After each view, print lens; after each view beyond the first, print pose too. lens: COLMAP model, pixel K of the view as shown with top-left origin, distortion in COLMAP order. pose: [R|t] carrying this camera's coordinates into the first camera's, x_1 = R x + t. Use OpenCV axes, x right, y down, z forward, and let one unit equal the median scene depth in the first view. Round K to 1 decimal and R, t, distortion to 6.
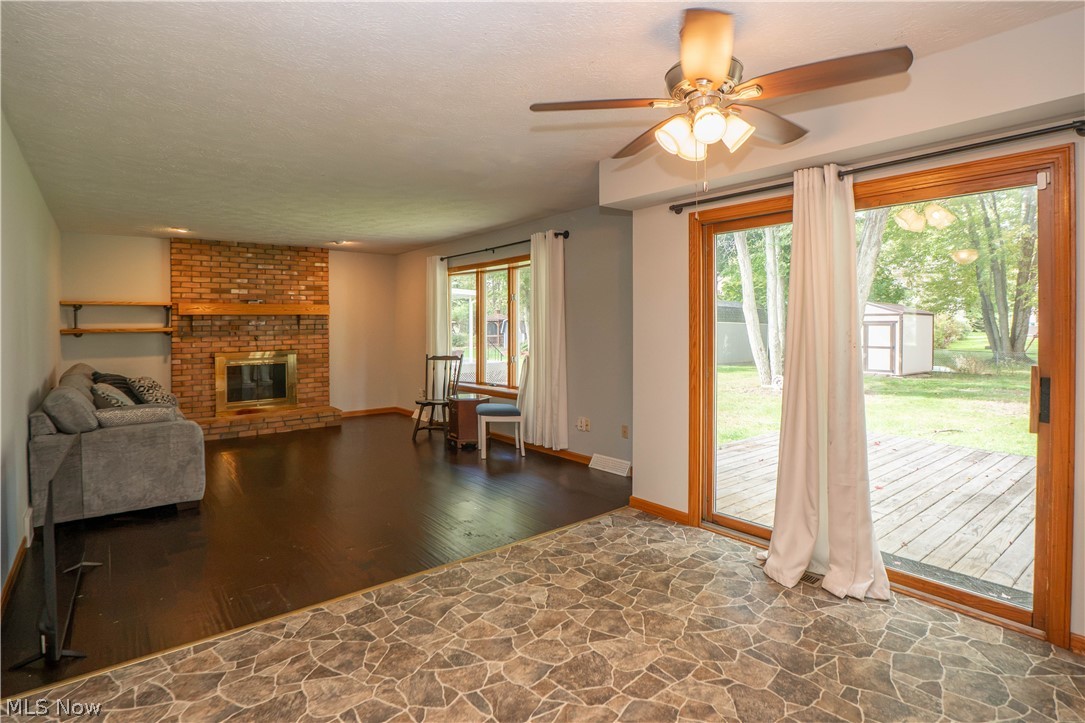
lens RADIAL K [[561.9, 0, 531.9], [0, 561.9, 311.6], [0, 0, 1]] dist [-0.042529, 0.005786]
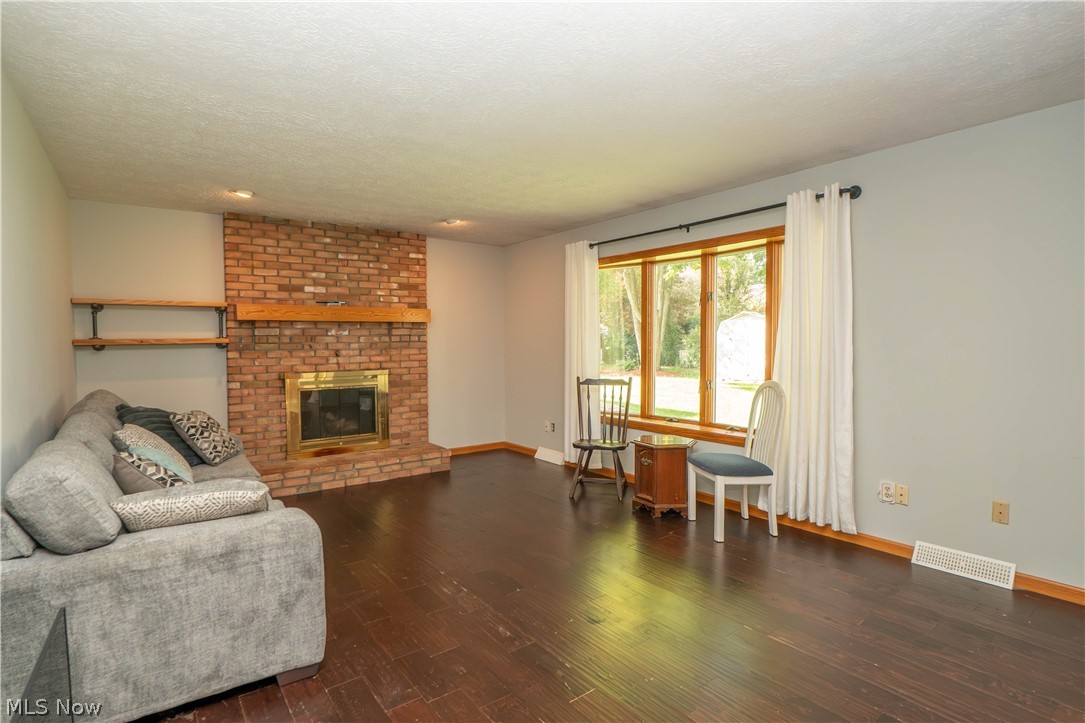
lens RADIAL K [[561.9, 0, 534.2], [0, 561.9, 349.9], [0, 0, 1]] dist [-0.042529, 0.005786]
pose [[0.999206, 0.006117, -0.039364, -0.217911], [-0.004577, 0.999226, 0.039077, 0.014230], [0.039572, -0.038866, 0.998461, 0.285985]]
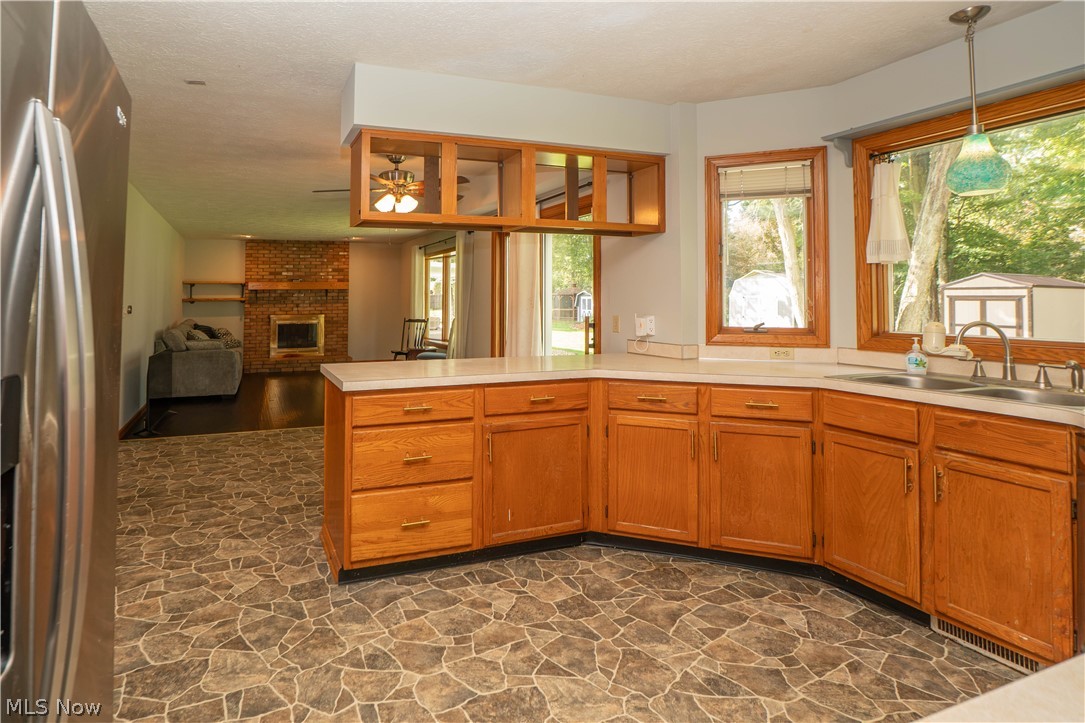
lens RADIAL K [[561.9, 0, 451.6], [0, 561.9, 248.3], [0, 0, 1]] dist [-0.042529, 0.005786]
pose [[0.953698, -0.022698, -0.299907, 0.350701], [0.002767, 0.997768, -0.066716, -0.003106], [0.300752, 0.062797, 0.951633, -0.299640]]
